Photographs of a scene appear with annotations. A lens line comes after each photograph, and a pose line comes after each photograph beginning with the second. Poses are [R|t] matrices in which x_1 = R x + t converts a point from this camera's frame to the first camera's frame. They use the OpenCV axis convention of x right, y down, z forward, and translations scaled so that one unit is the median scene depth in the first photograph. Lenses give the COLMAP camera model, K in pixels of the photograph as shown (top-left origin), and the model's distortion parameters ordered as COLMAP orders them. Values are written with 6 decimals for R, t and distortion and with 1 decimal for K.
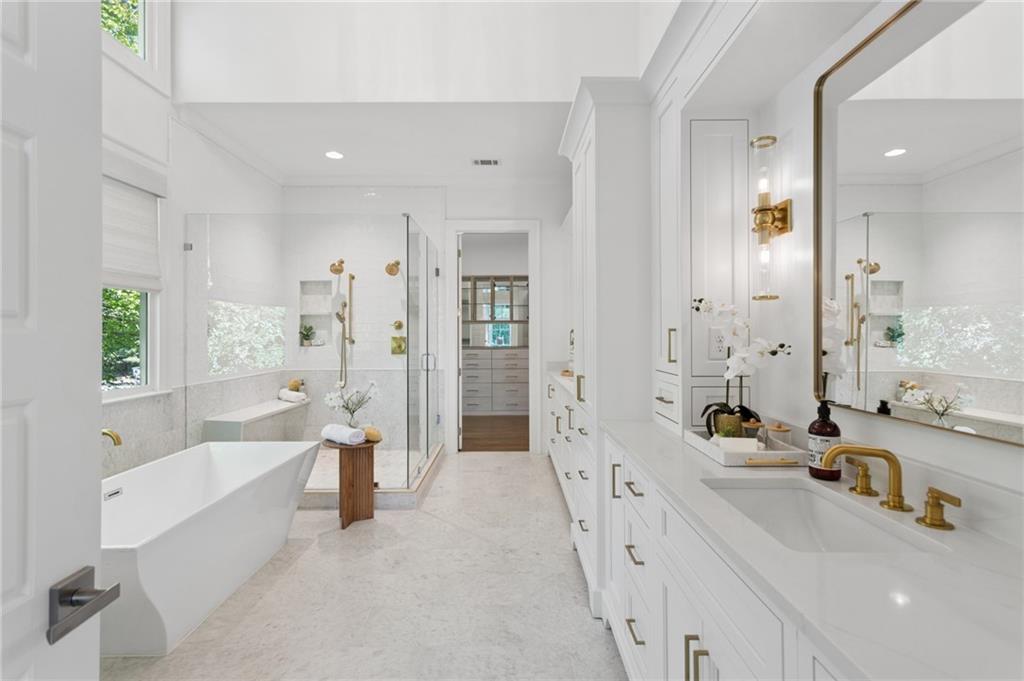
lens RADIAL K [[480.2, 0, 510.2], [0, 480.2, 340.6], [0, 0, 1]] dist [0.003904, 0.001381]
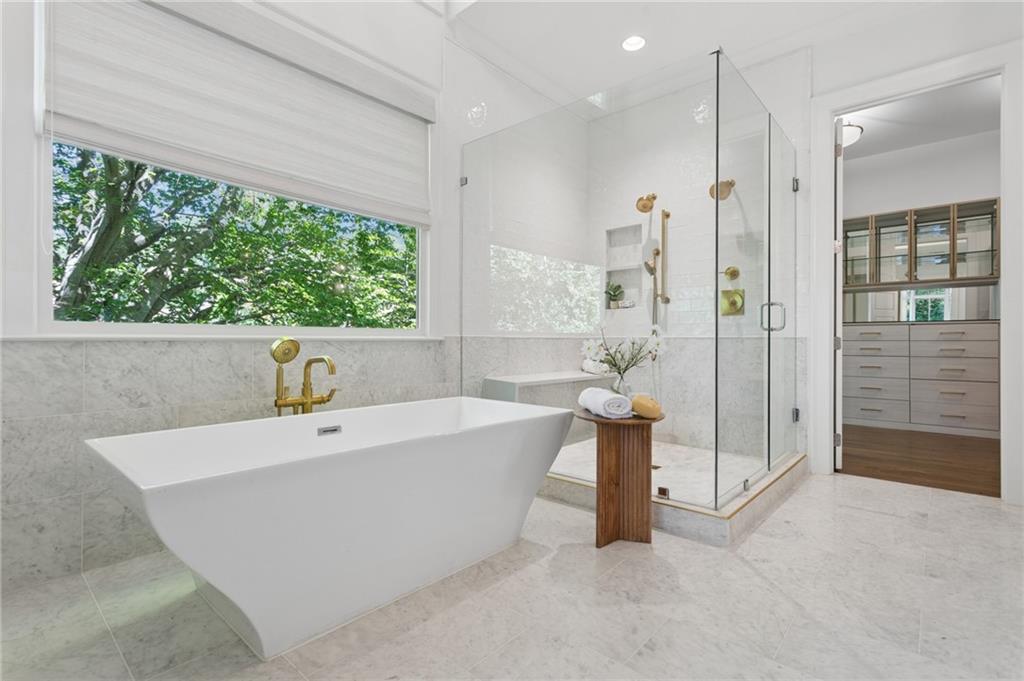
lens RADIAL K [[480.2, 0, 510.2], [0, 480.2, 340.6], [0, 0, 1]] dist [0.003904, 0.001381]
pose [[0.739348, 0.001781, -0.673321, -0.000625], [-0.011458, 0.999885, -0.009936, 0.109740], [0.673226, 0.015061, 0.739283, 0.394103]]
